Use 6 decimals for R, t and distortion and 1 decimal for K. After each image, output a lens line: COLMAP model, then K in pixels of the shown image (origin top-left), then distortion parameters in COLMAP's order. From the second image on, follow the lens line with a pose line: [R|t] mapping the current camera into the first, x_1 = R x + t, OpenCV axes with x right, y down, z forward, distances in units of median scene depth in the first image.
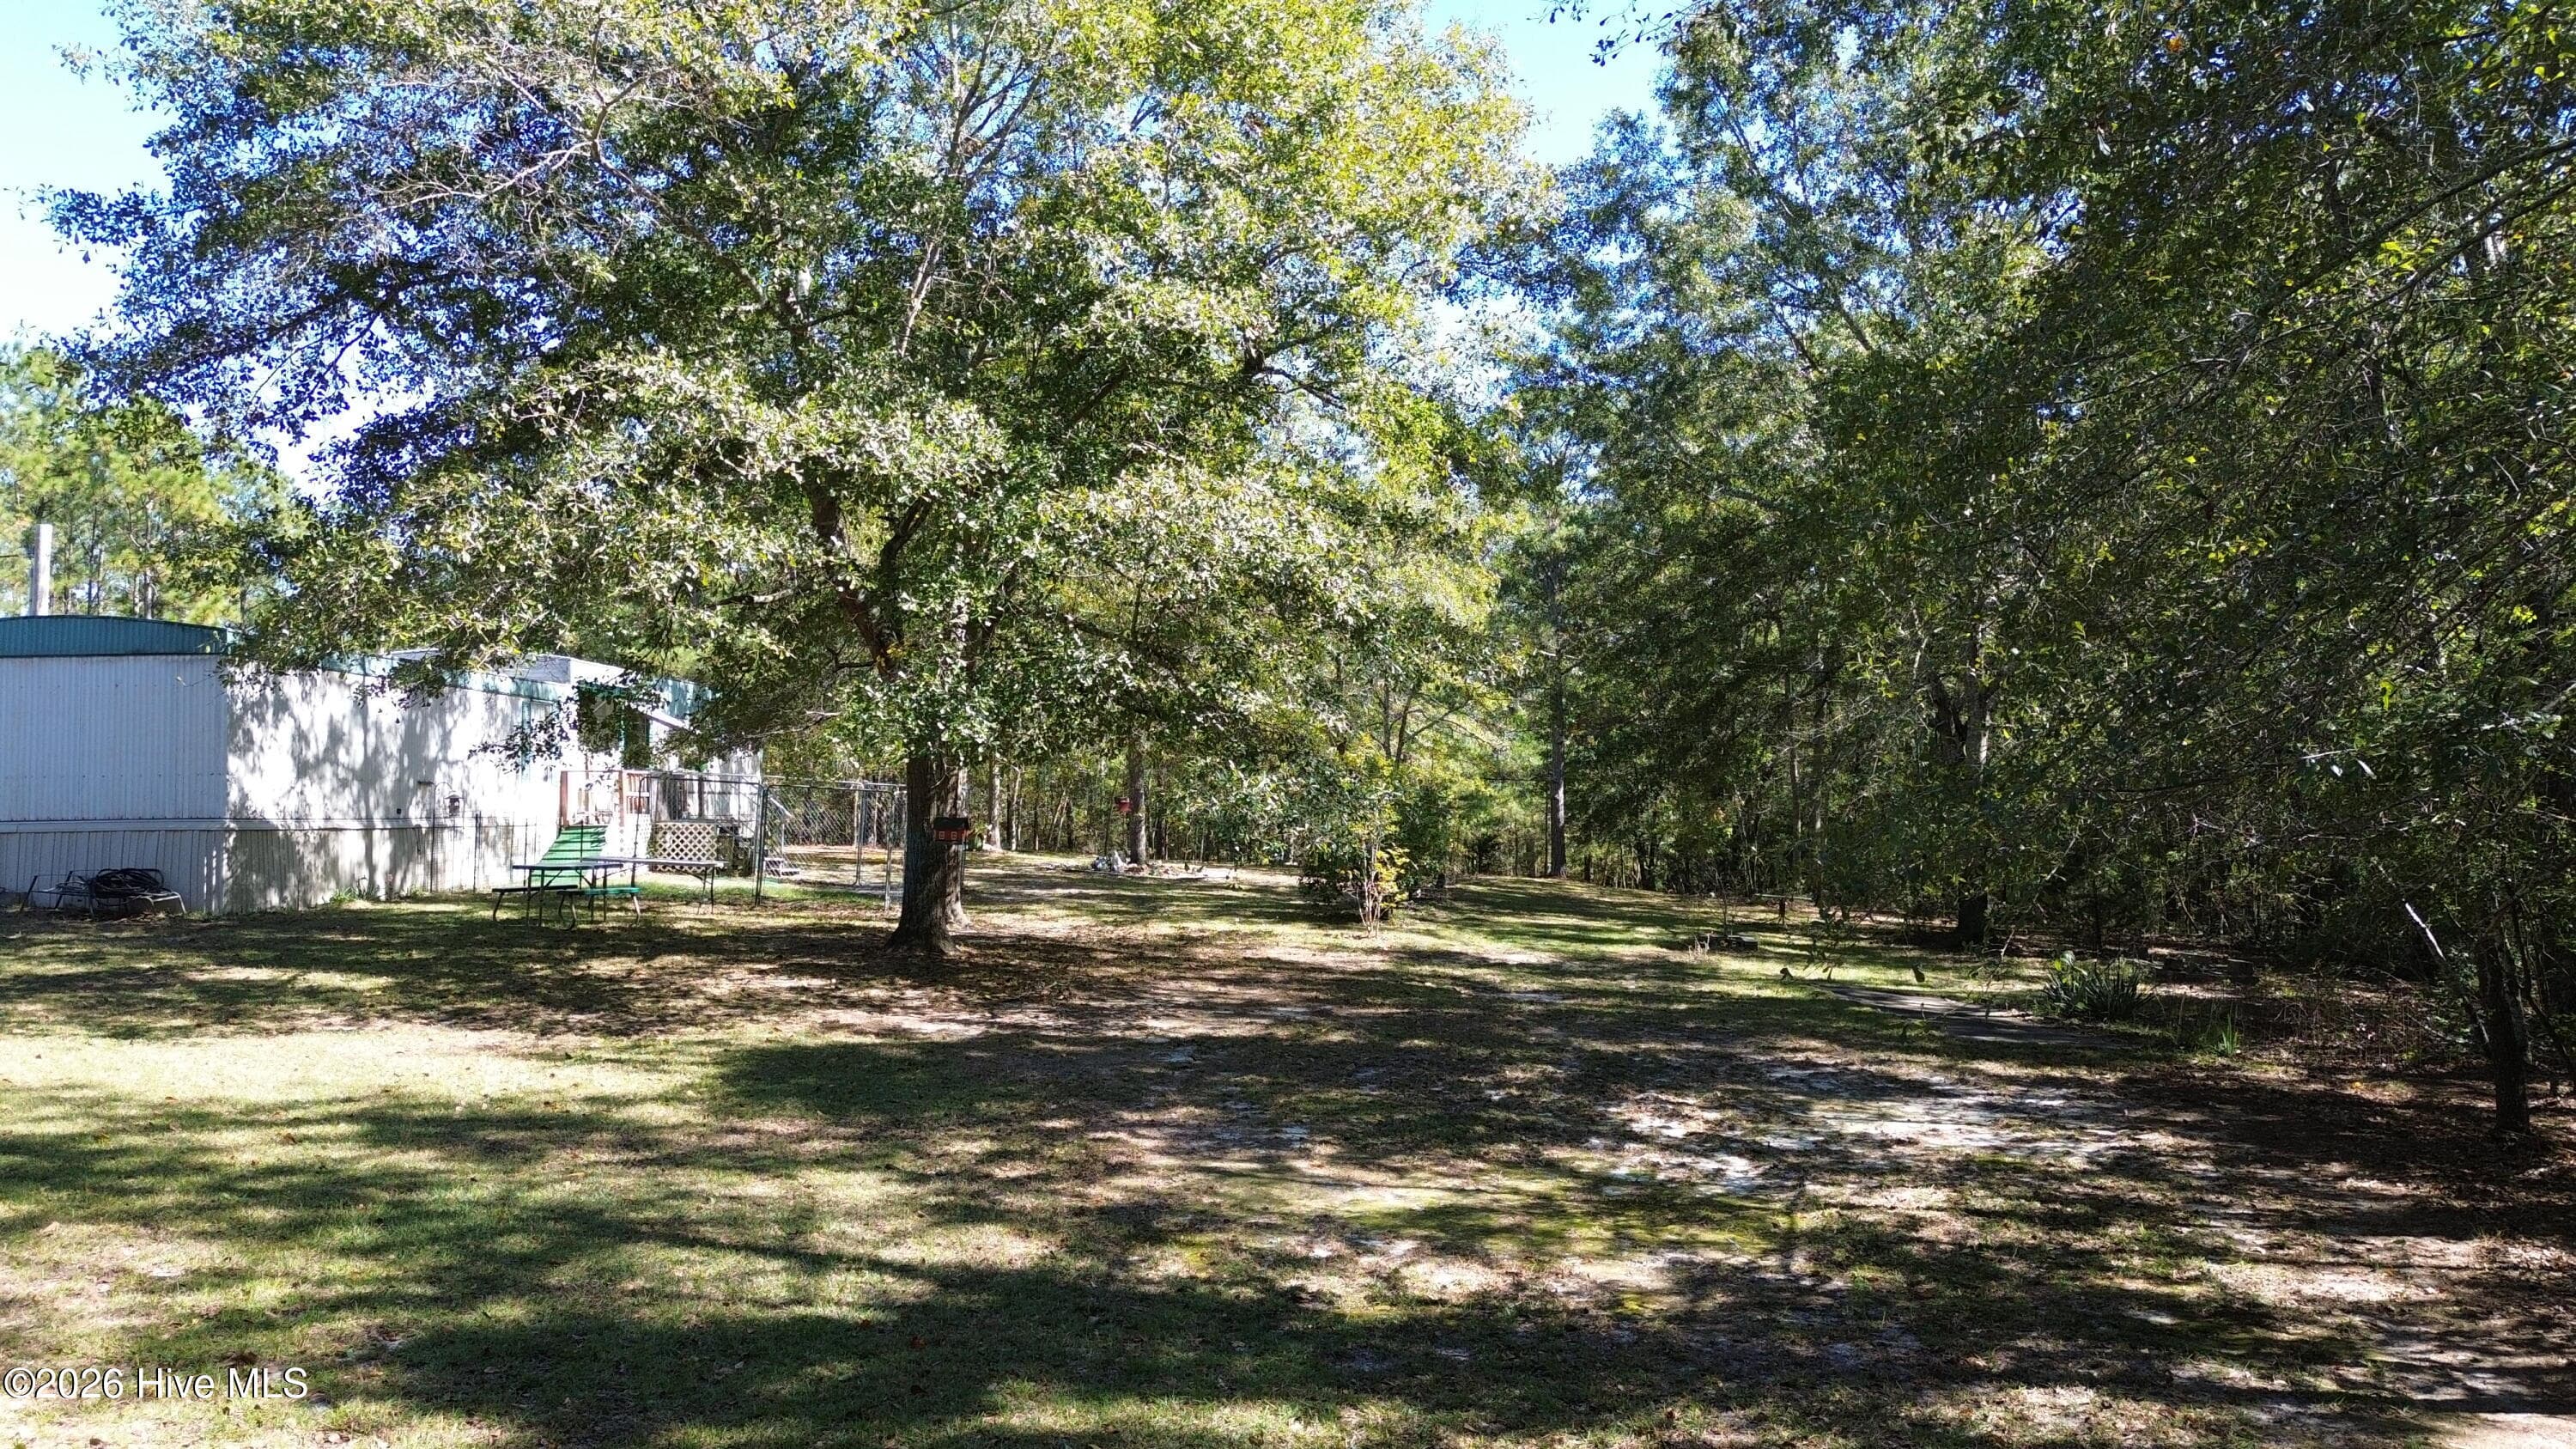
lens RADIAL K [[1818.5, 0, 1292.4], [0, 1818.5, 725.3], [0, 0, 1]] dist [0.094290, -0.092990]
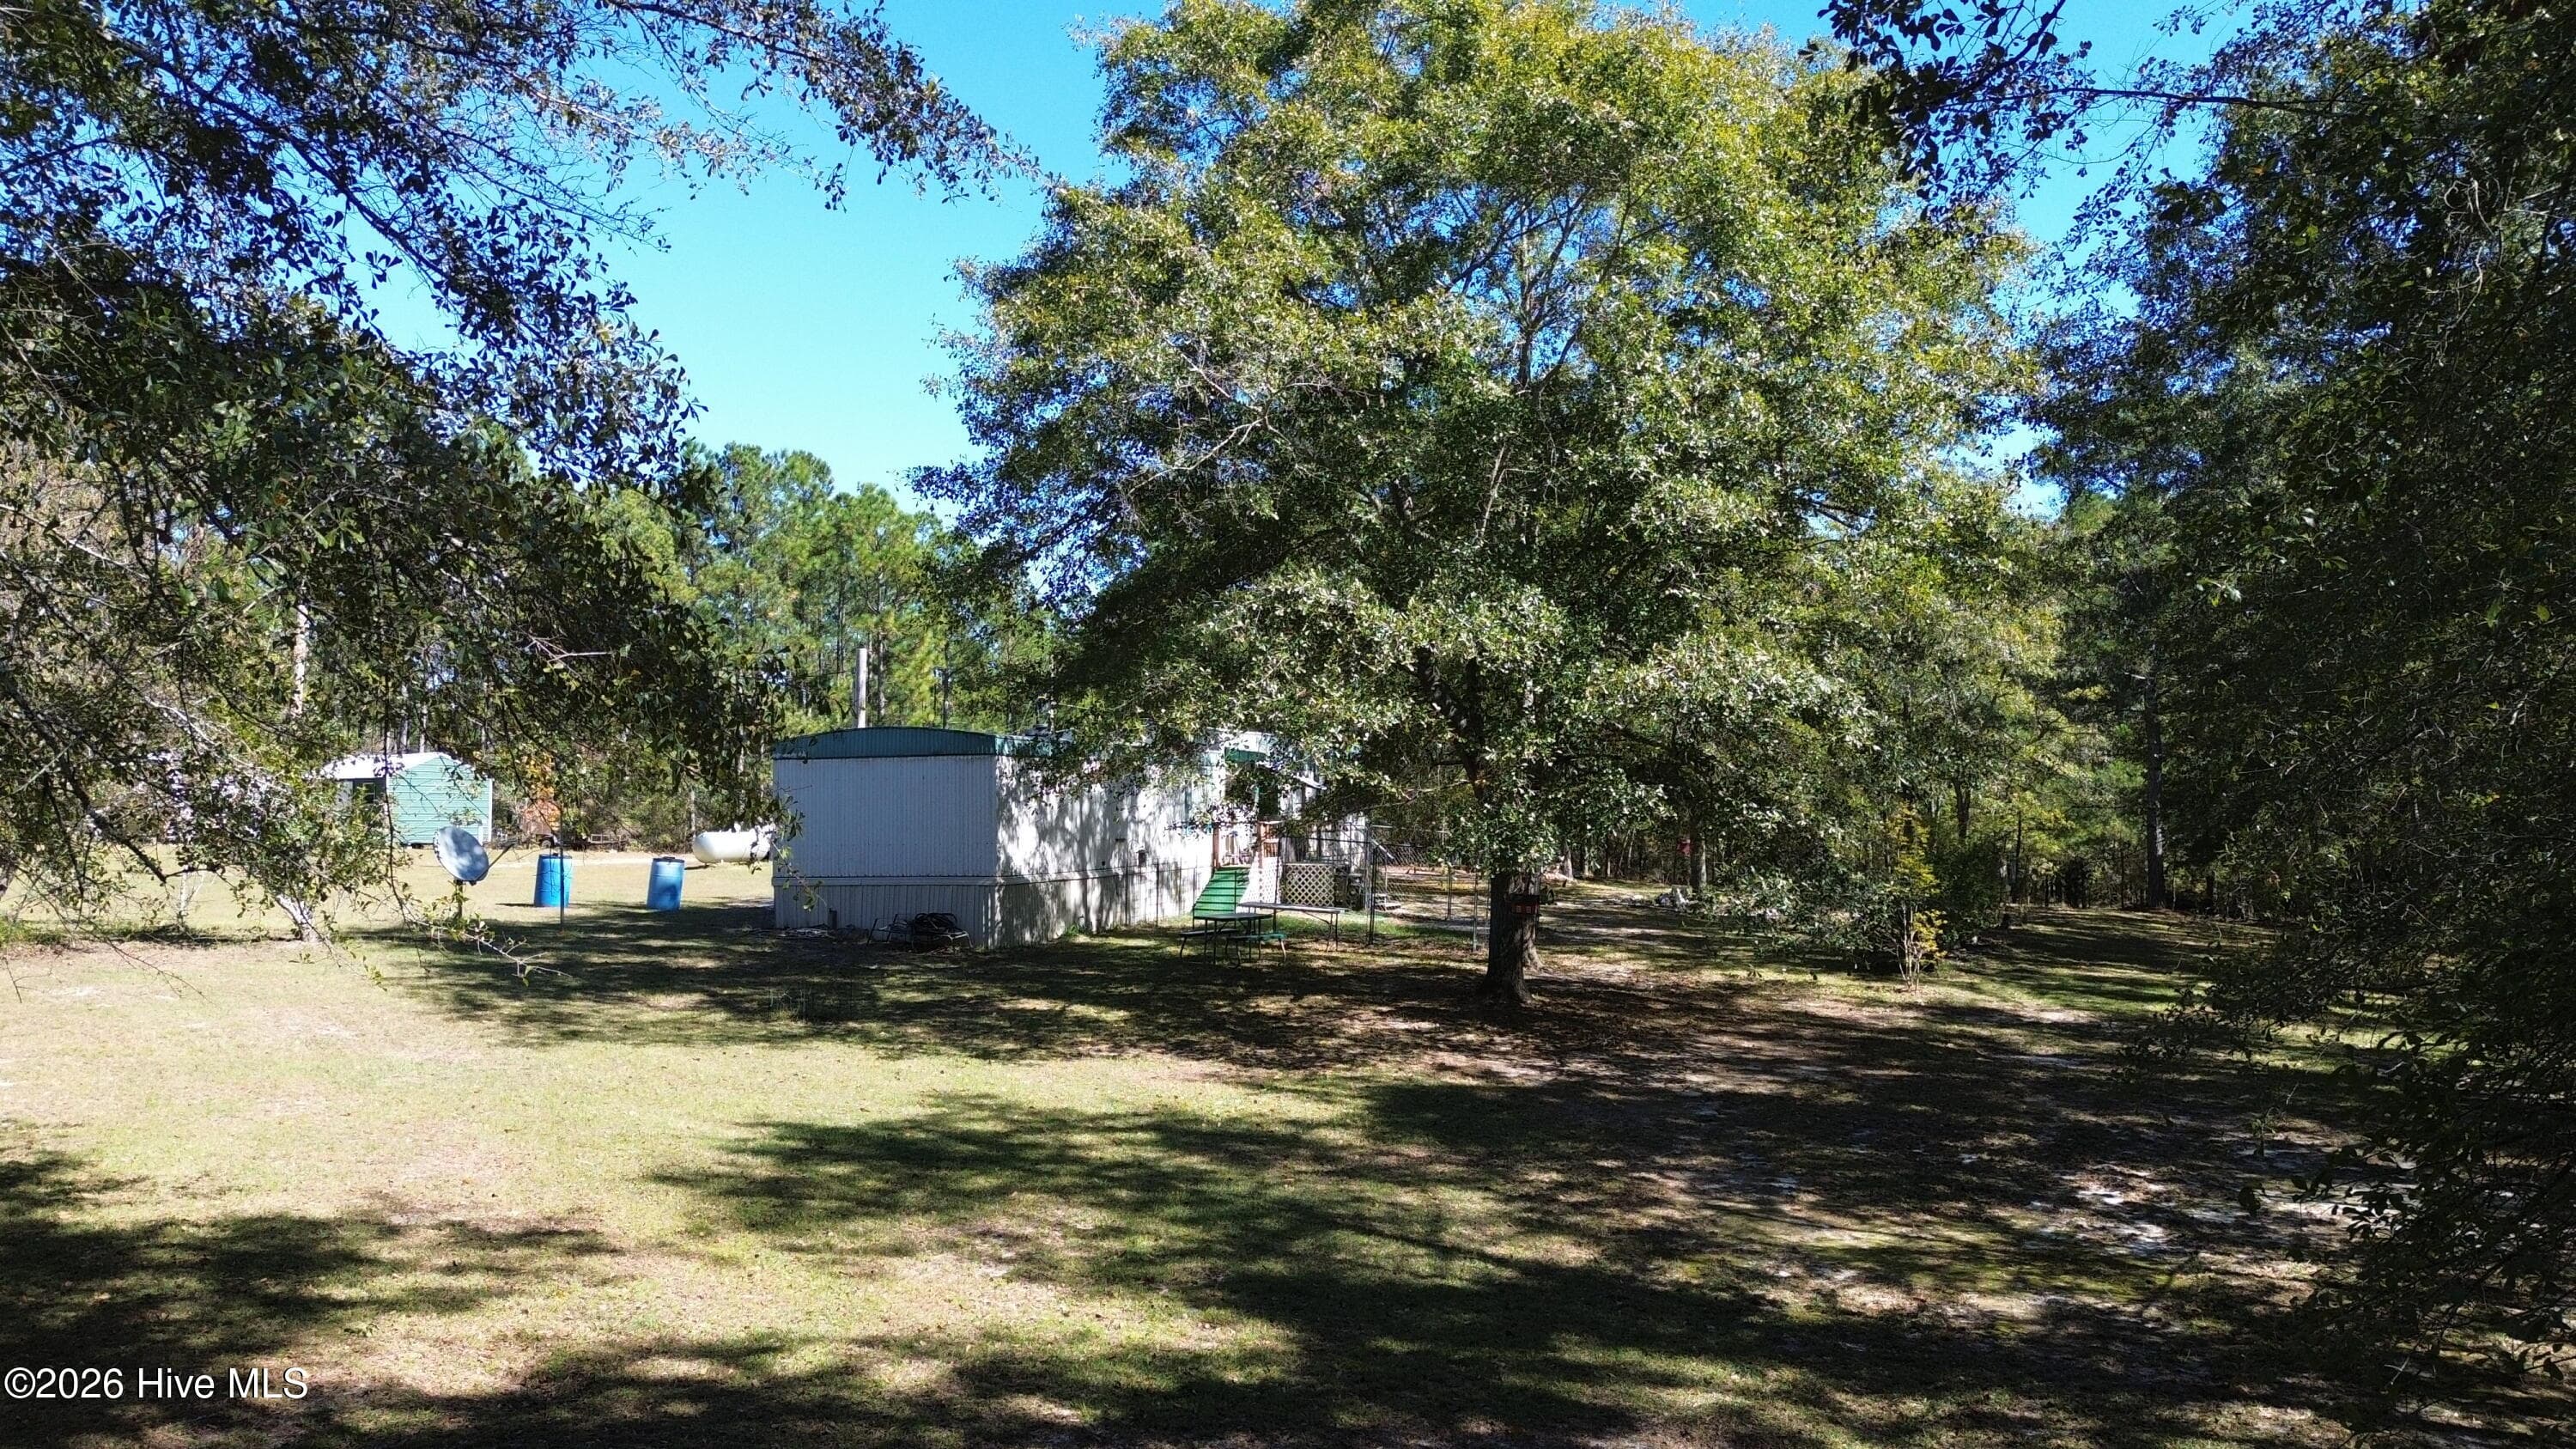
lens RADIAL K [[1818.5, 0, 1292.4], [0, 1818.5, 725.3], [0, 0, 1]] dist [0.094290, -0.092990]
pose [[0.950887, -0.015454, -0.309151, 0.057089], [0.016767, 0.999858, 0.001592, -0.085995], [0.309083, -0.006698, 0.951011, -0.279548]]
